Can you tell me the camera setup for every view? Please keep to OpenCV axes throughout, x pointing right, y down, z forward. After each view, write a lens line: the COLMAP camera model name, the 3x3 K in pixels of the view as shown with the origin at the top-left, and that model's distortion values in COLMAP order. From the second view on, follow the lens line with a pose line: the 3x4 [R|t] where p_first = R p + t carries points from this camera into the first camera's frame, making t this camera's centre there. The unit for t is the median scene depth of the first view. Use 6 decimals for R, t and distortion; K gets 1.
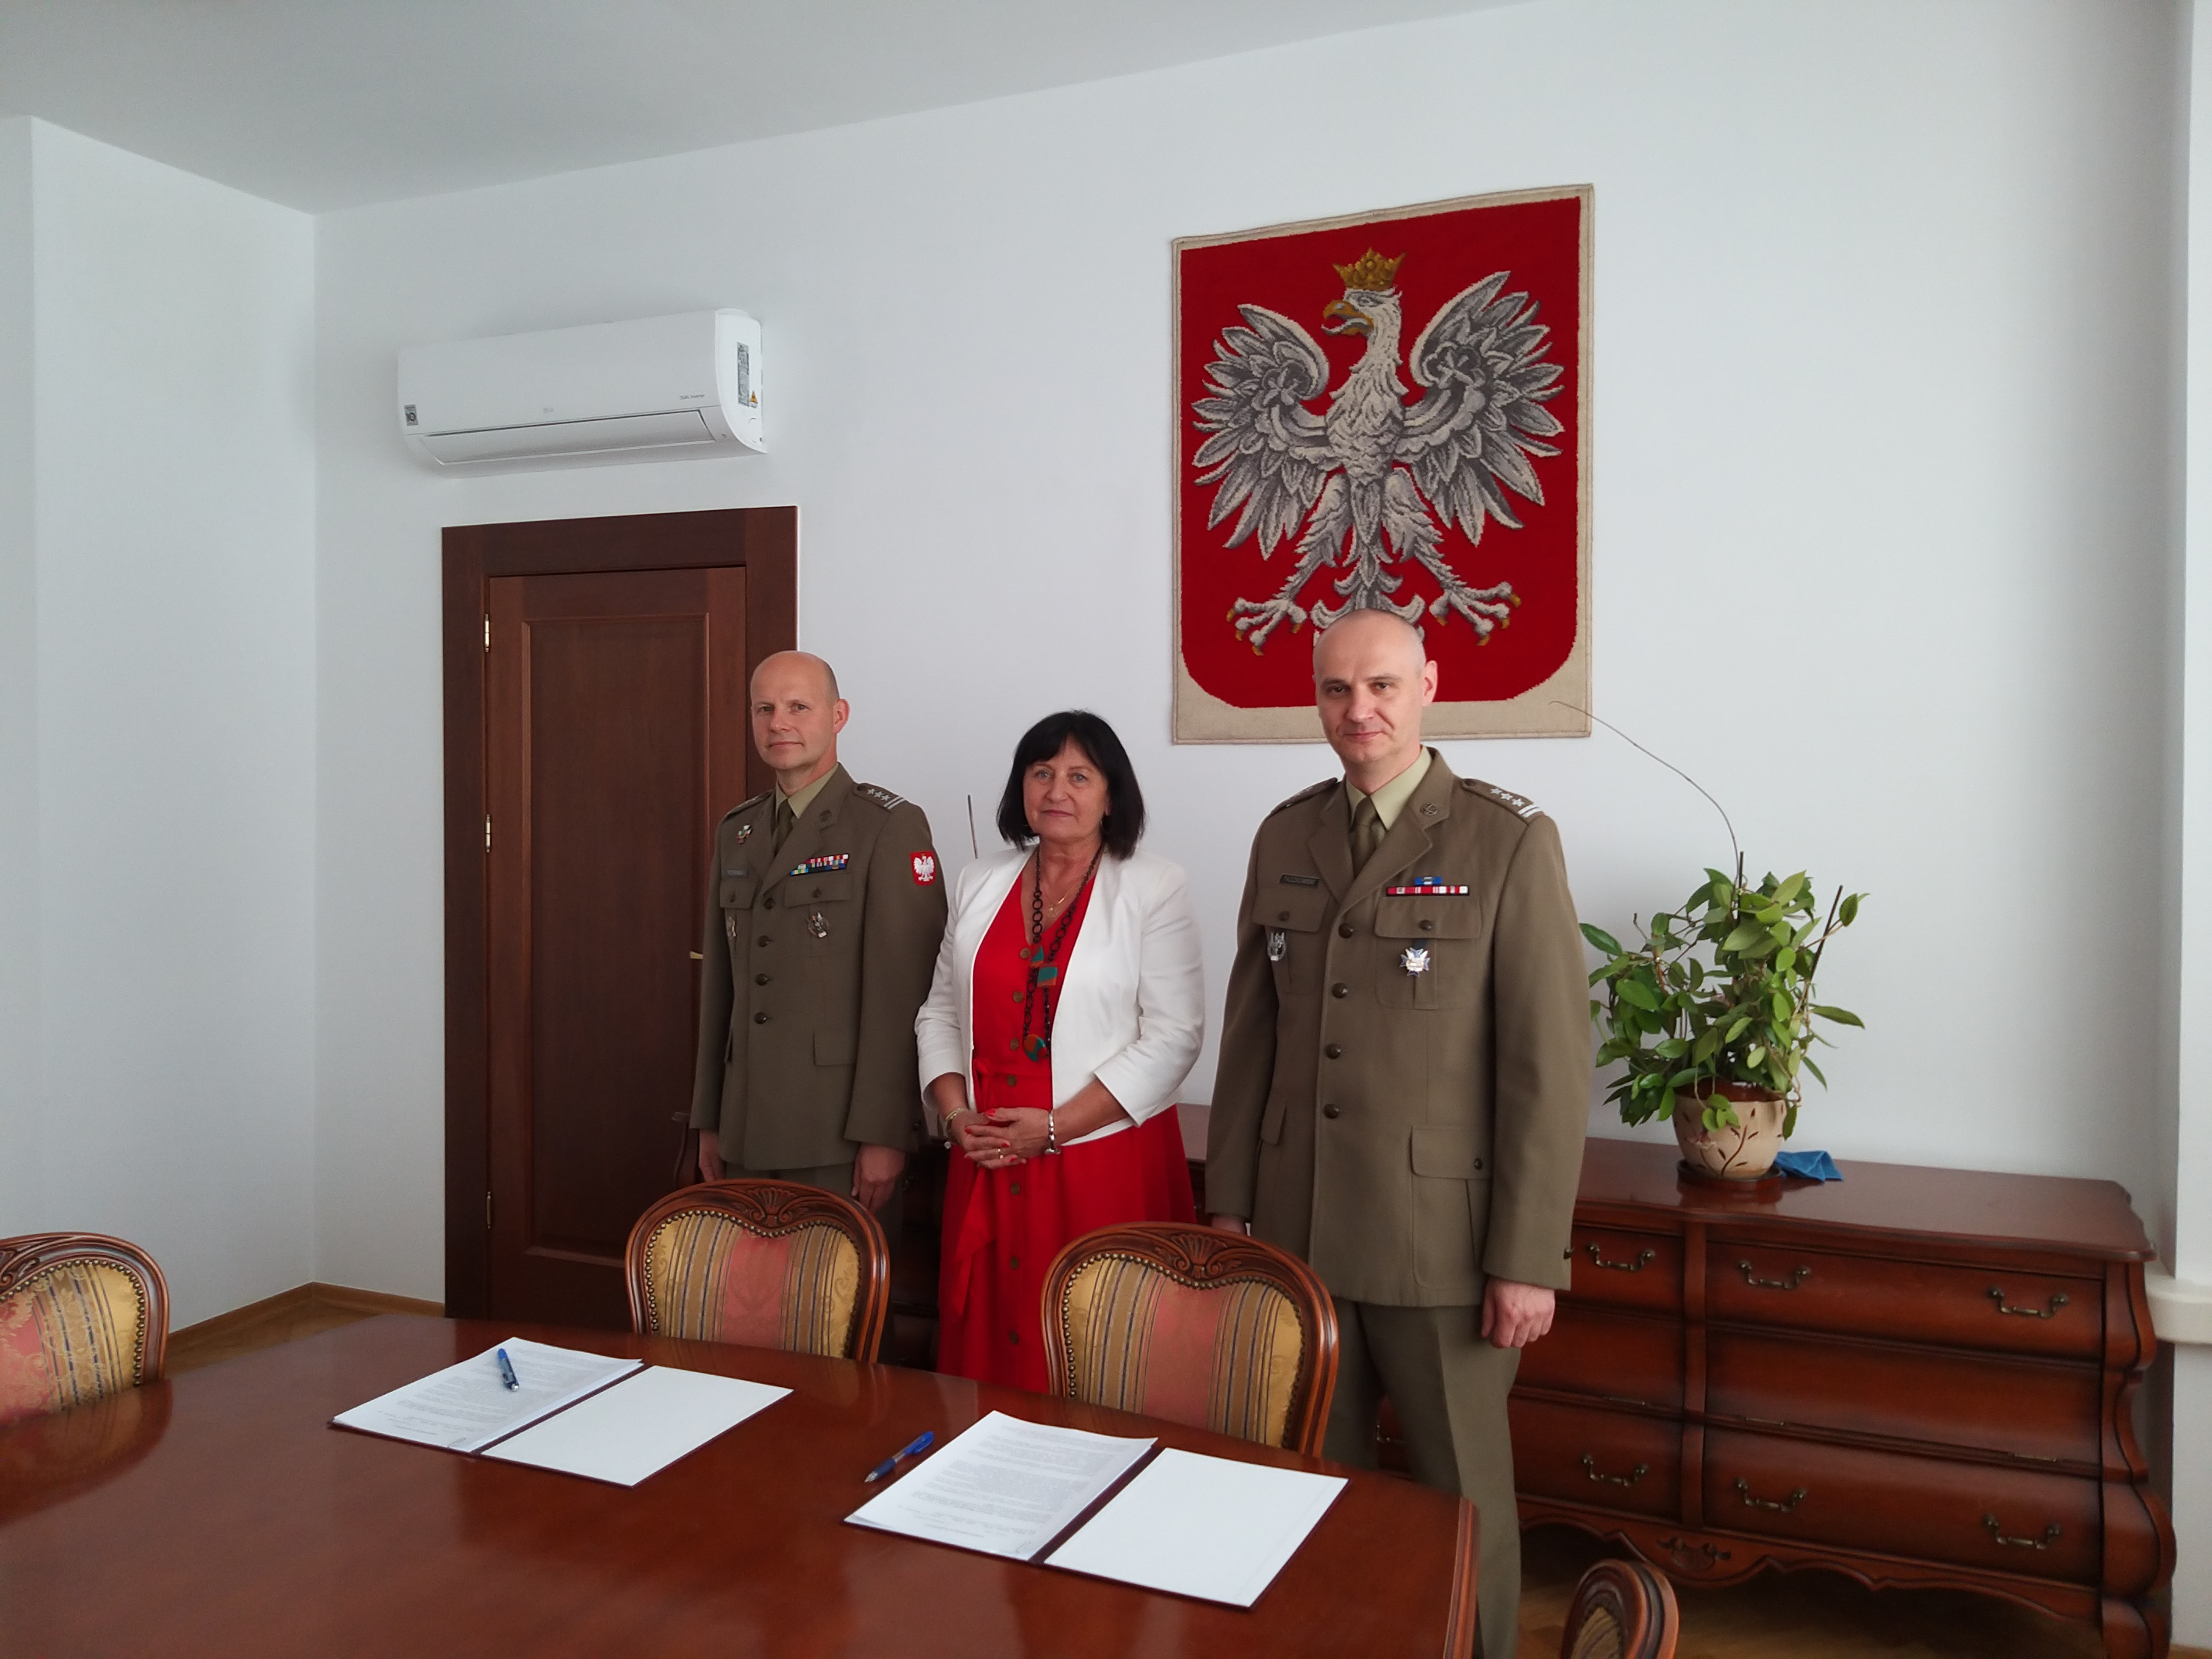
lens RADIAL K [[1773.8, 0, 1101.2], [0, 1773.8, 840.5], [0, 0, 1]] dist [0.063277, -0.085550]
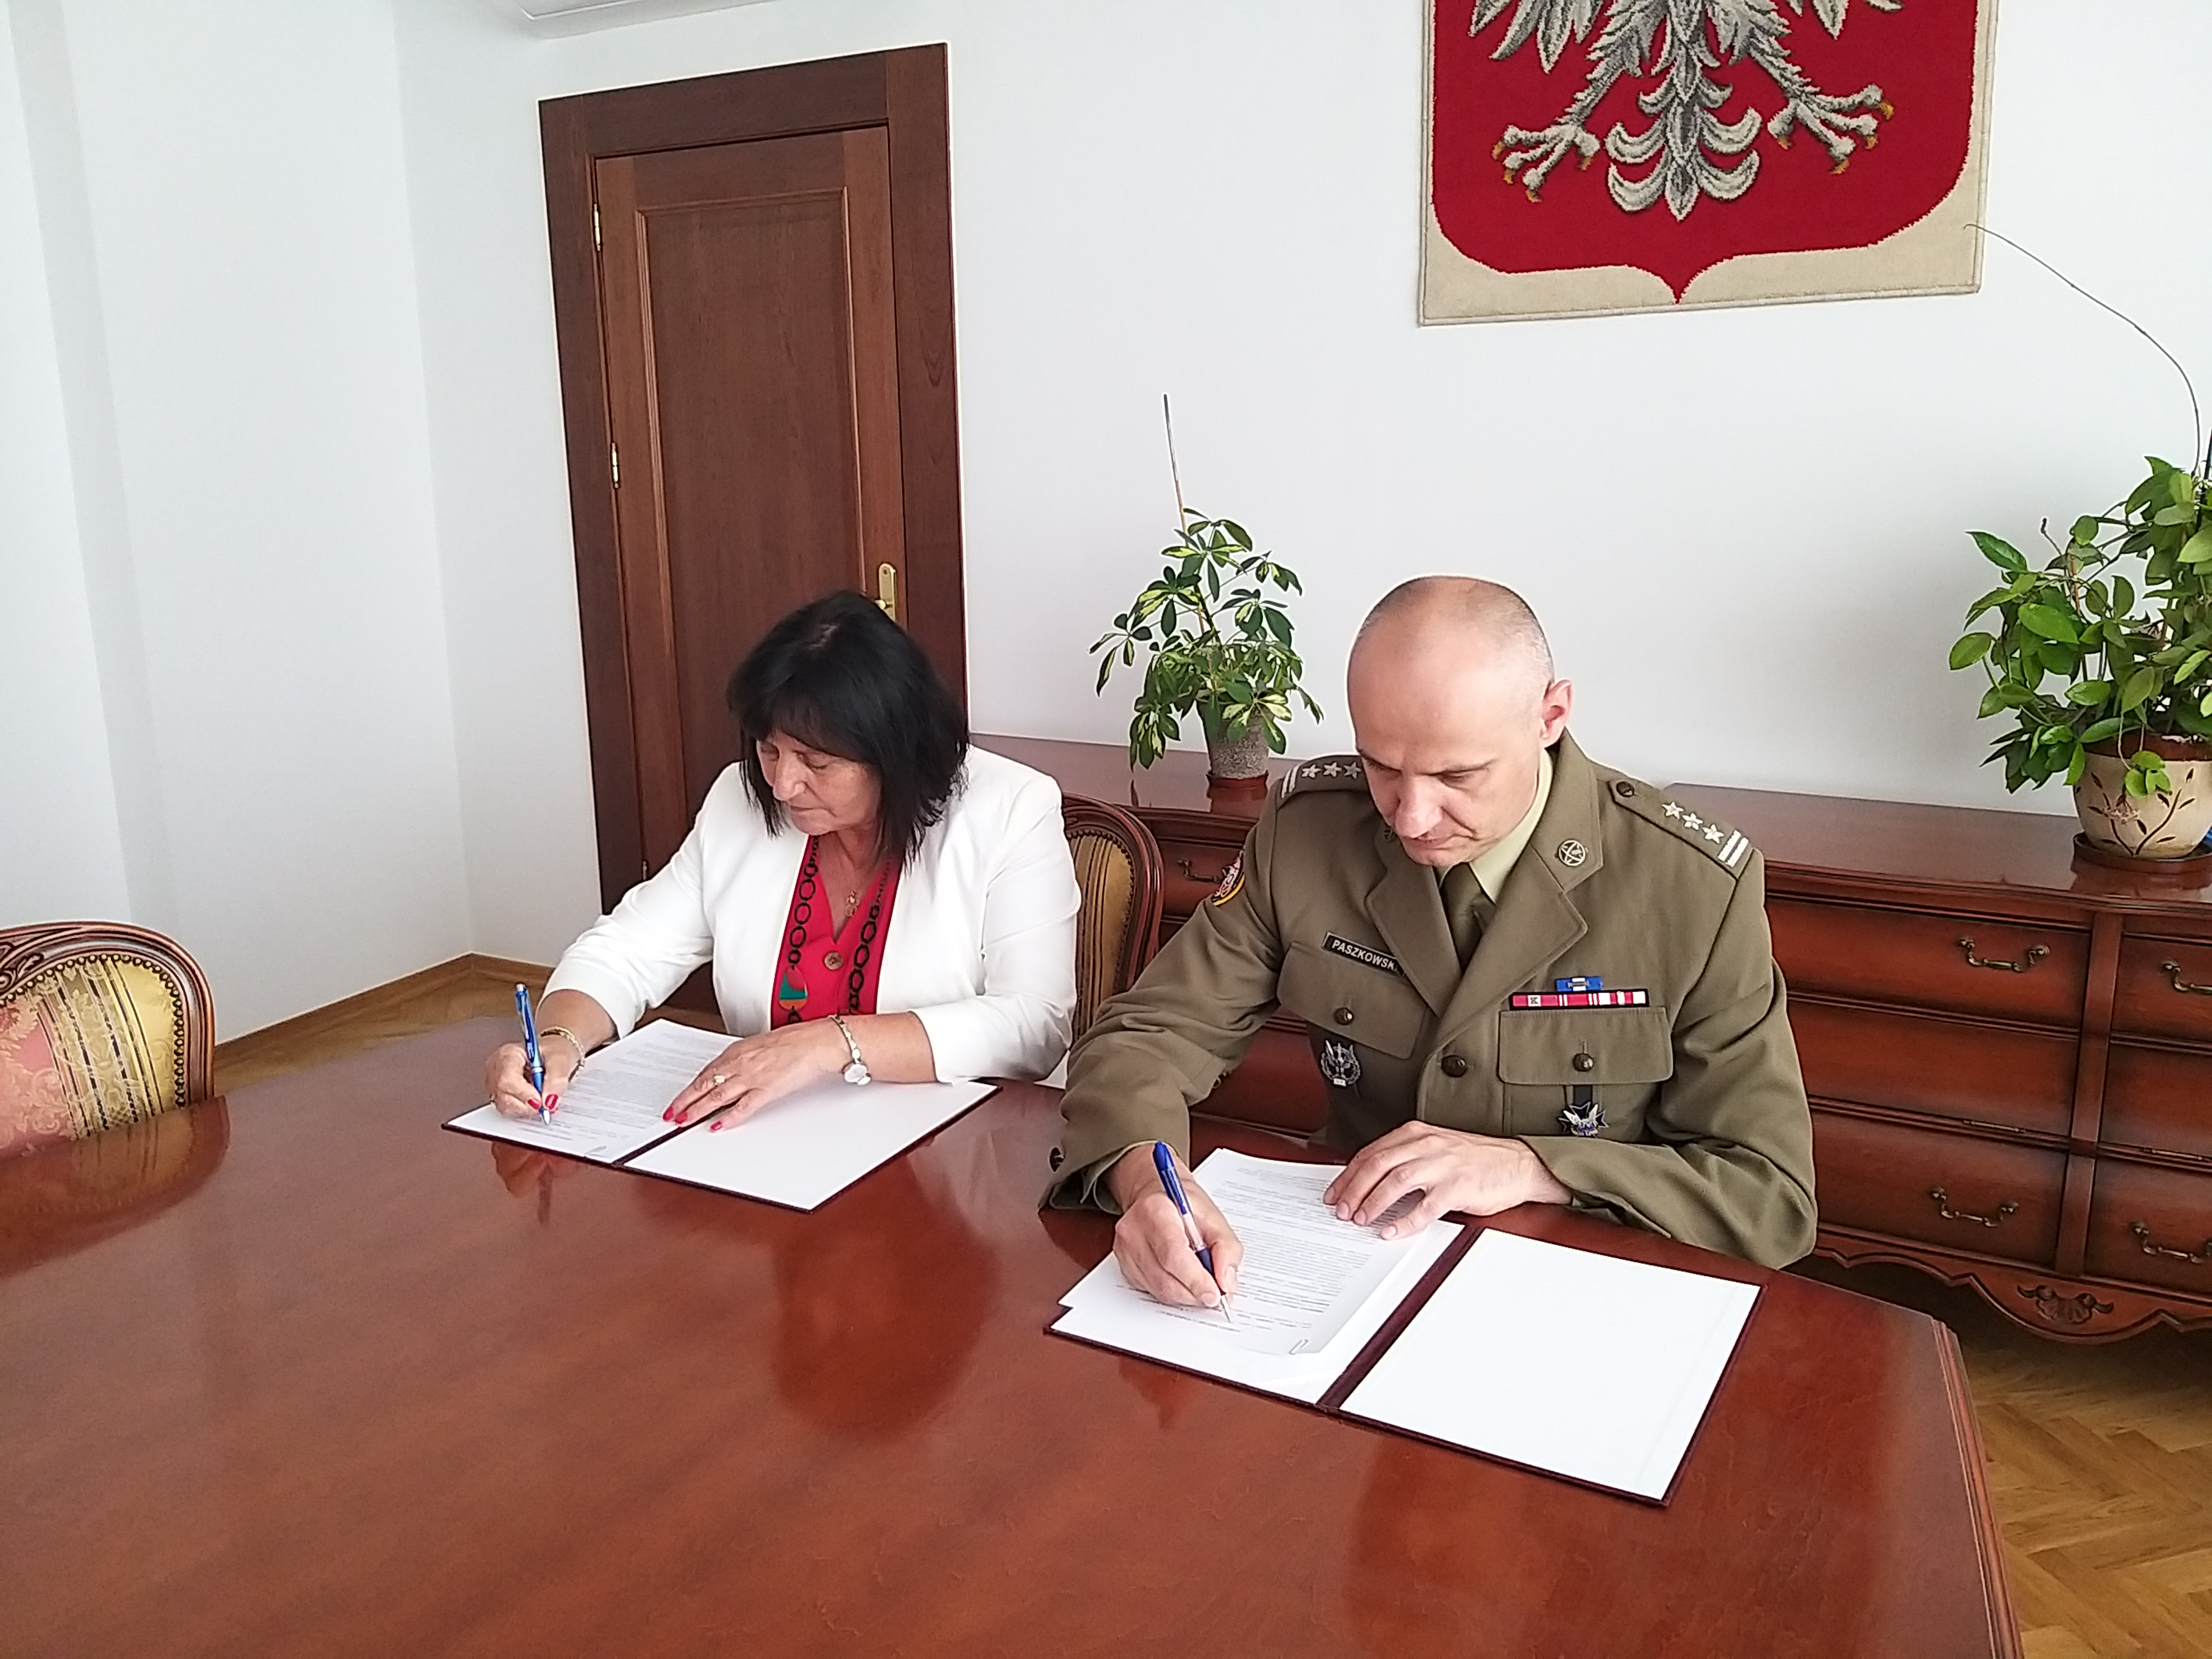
lens RADIAL K [[1773.8, 0, 1109.8], [0, 1773.8, 810.9], [0, 0, 1]] dist [0.063277, -0.085550]
pose [[0.996043, -0.000078, -0.088874, -0.028718], [0.014871, 0.986047, 0.165803, 0.028087], [0.087621, -0.166468, 0.982146, 0.168657]]
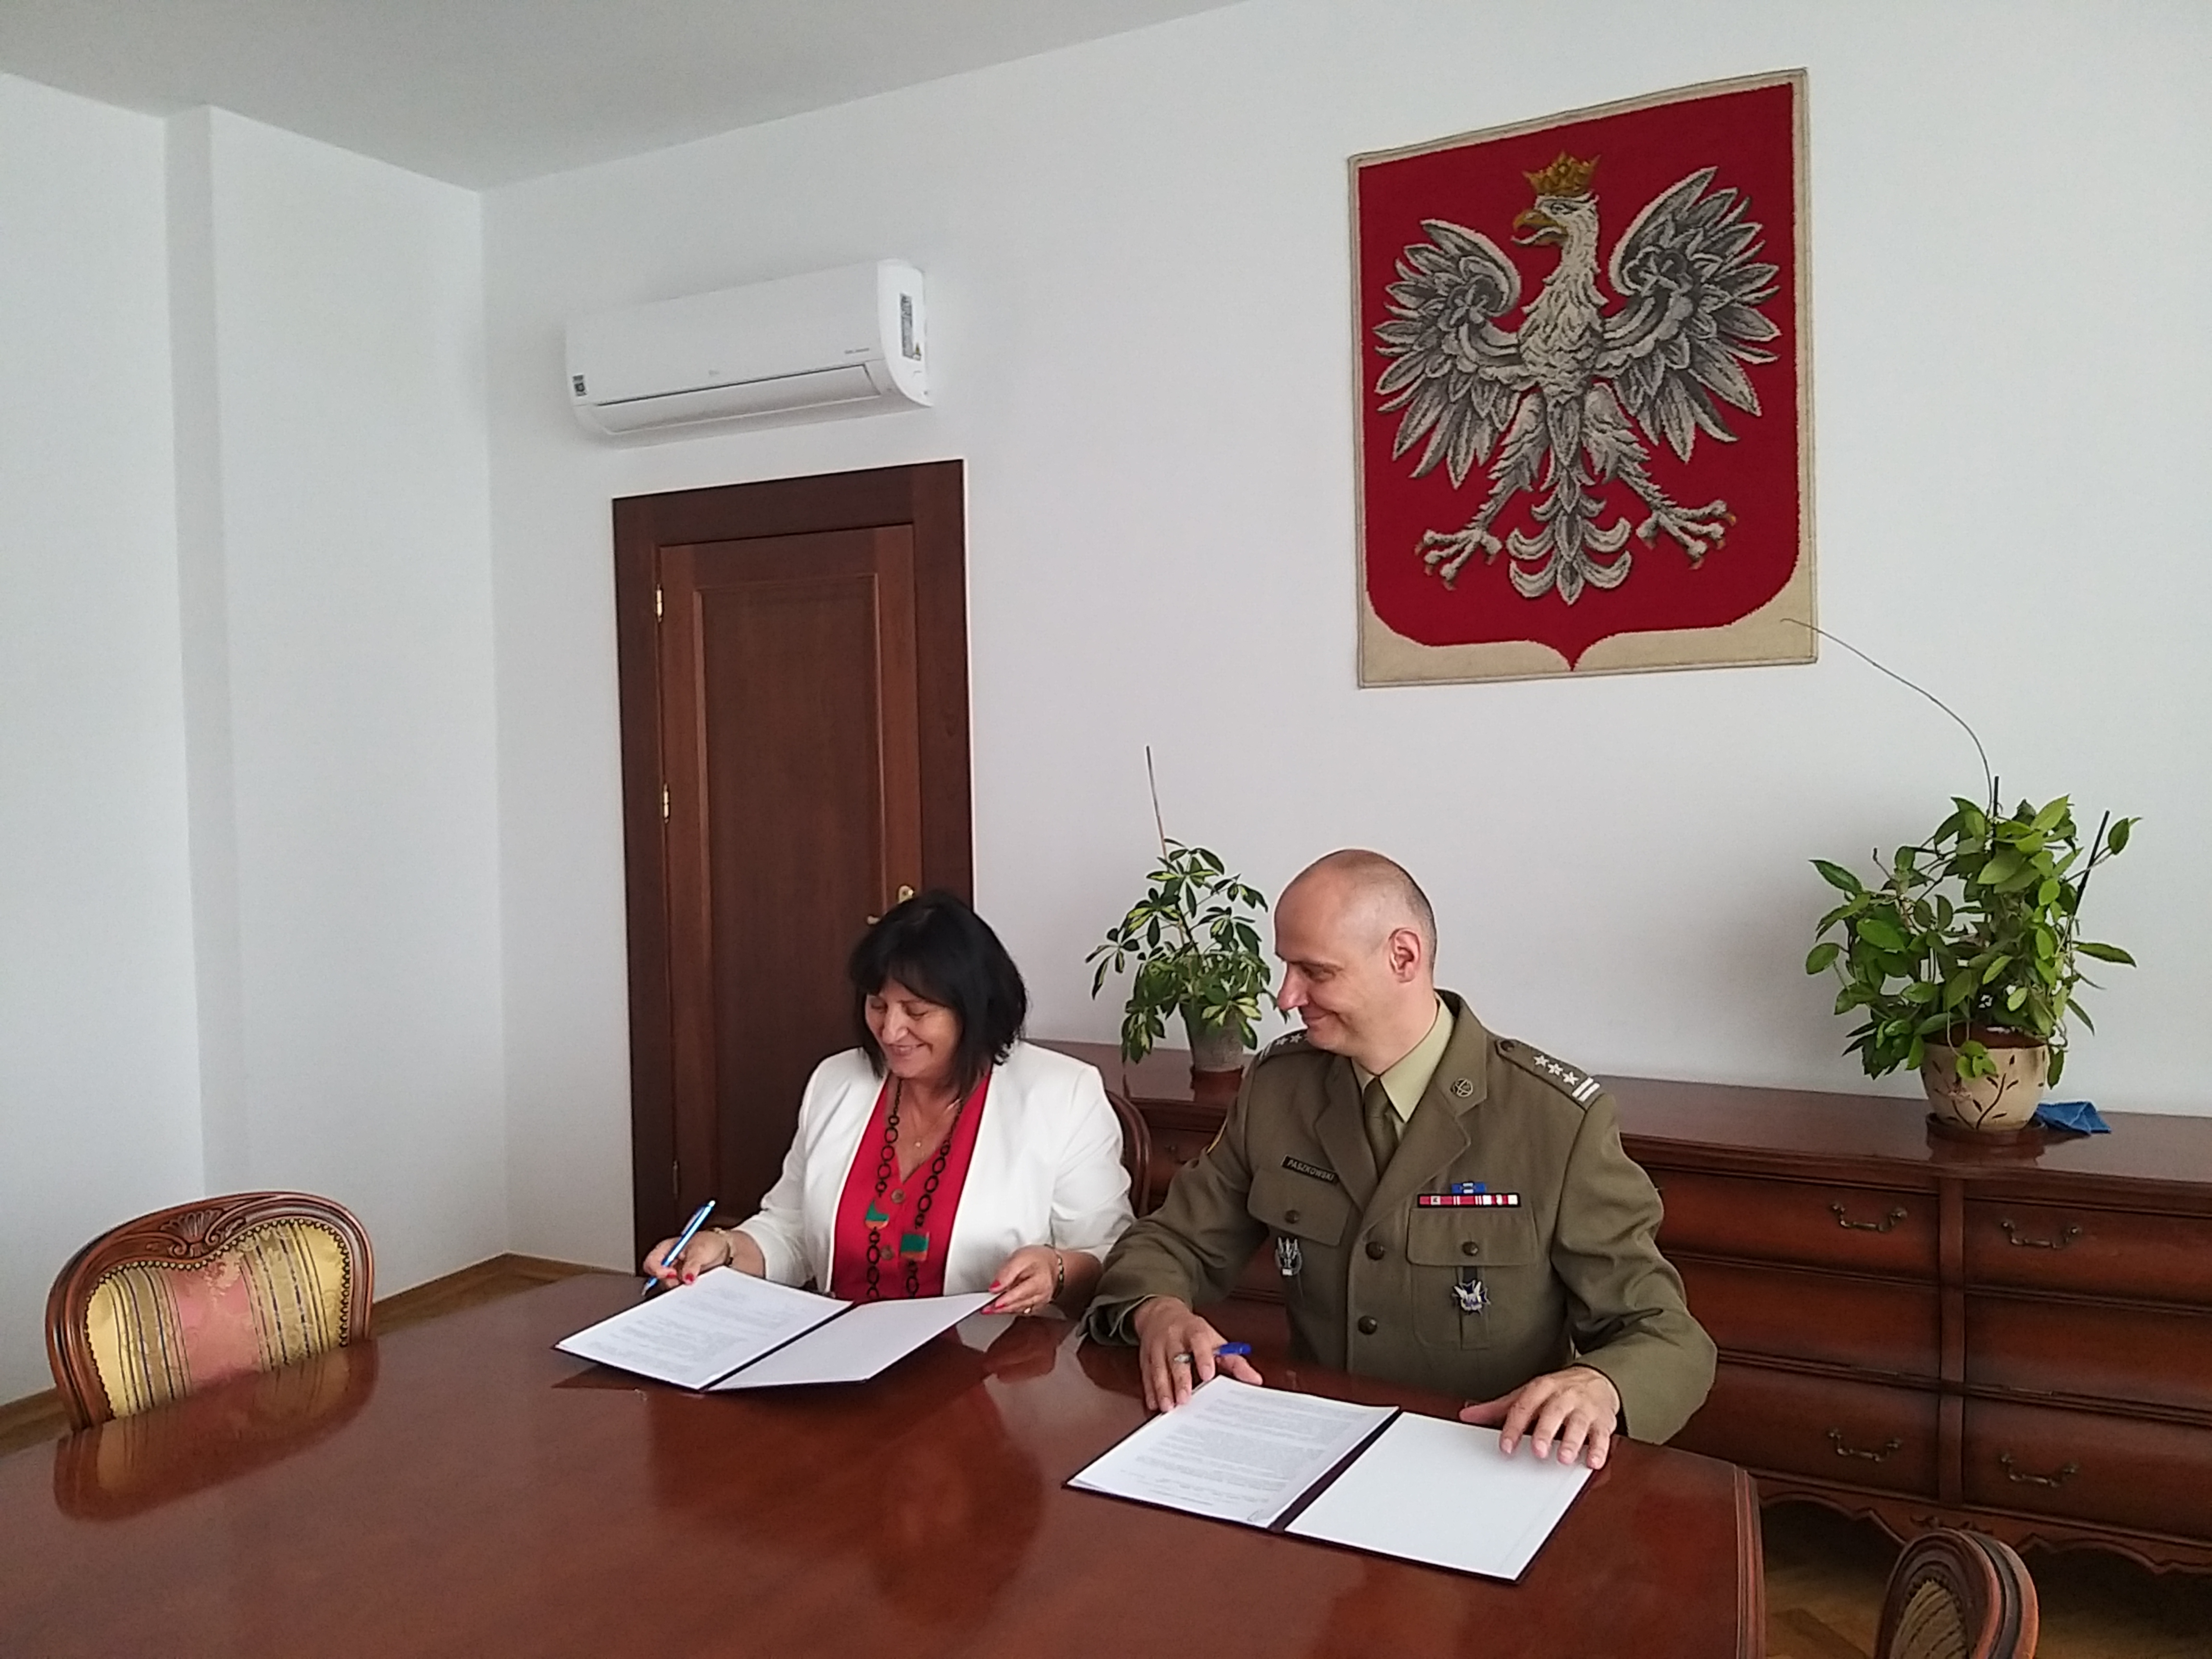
lens RADIAL K [[1773.8, 0, 1103.4], [0, 1773.8, 843.2], [0, 0, 1]] dist [0.063277, -0.085550]
pose [[0.996069, -0.022481, -0.085676, -0.018399], [0.023695, 0.999632, 0.013178, 0.014970], [0.085348, -0.015156, 0.996236, 0.034711]]
